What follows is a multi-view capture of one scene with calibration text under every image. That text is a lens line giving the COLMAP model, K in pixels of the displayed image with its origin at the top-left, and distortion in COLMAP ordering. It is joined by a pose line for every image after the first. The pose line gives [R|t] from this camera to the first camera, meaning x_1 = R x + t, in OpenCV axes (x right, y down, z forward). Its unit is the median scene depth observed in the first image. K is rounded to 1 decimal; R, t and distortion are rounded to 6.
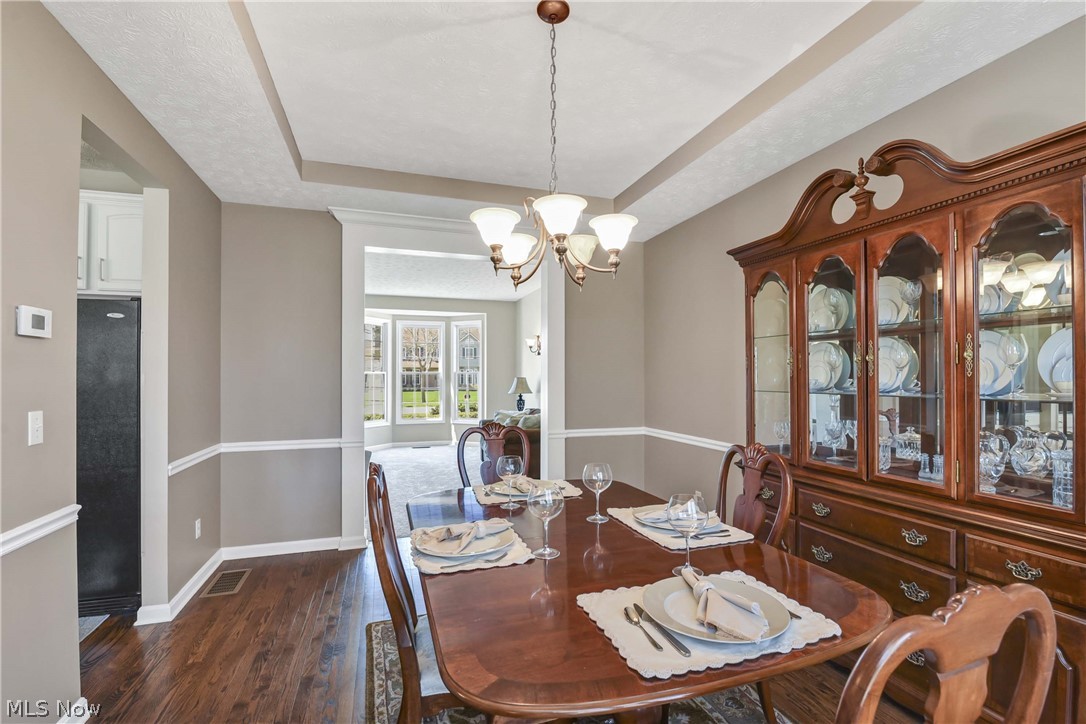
lens RADIAL K [[491.3, 0, 549.3], [0, 491.3, 358.0], [0, 0, 1]] dist [0.000580, -0.000163]
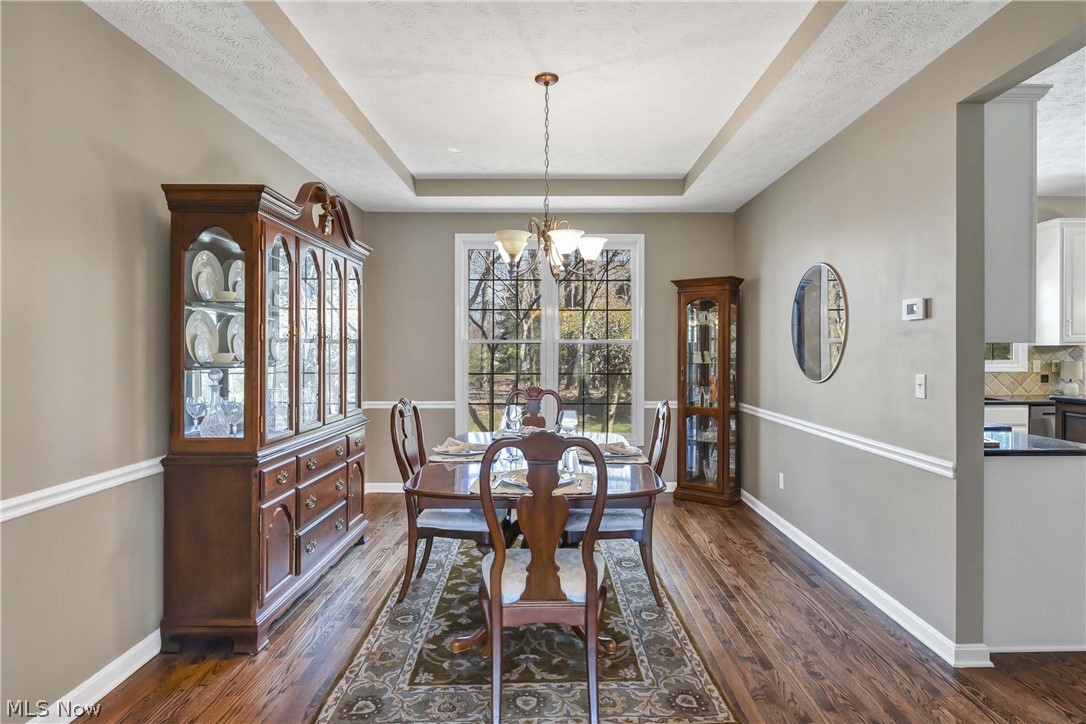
lens RADIAL K [[590.1, 0, 544.9], [0, 590.1, 349.3], [0, 0, 1]] dist [-0.000260, -0.000422]
pose [[-0.947520, 0.006054, 0.319638, -0.497917], [0.002530, 0.999931, -0.011439, 0.047308], [-0.319686, -0.010029, -0.947471, 2.473137]]
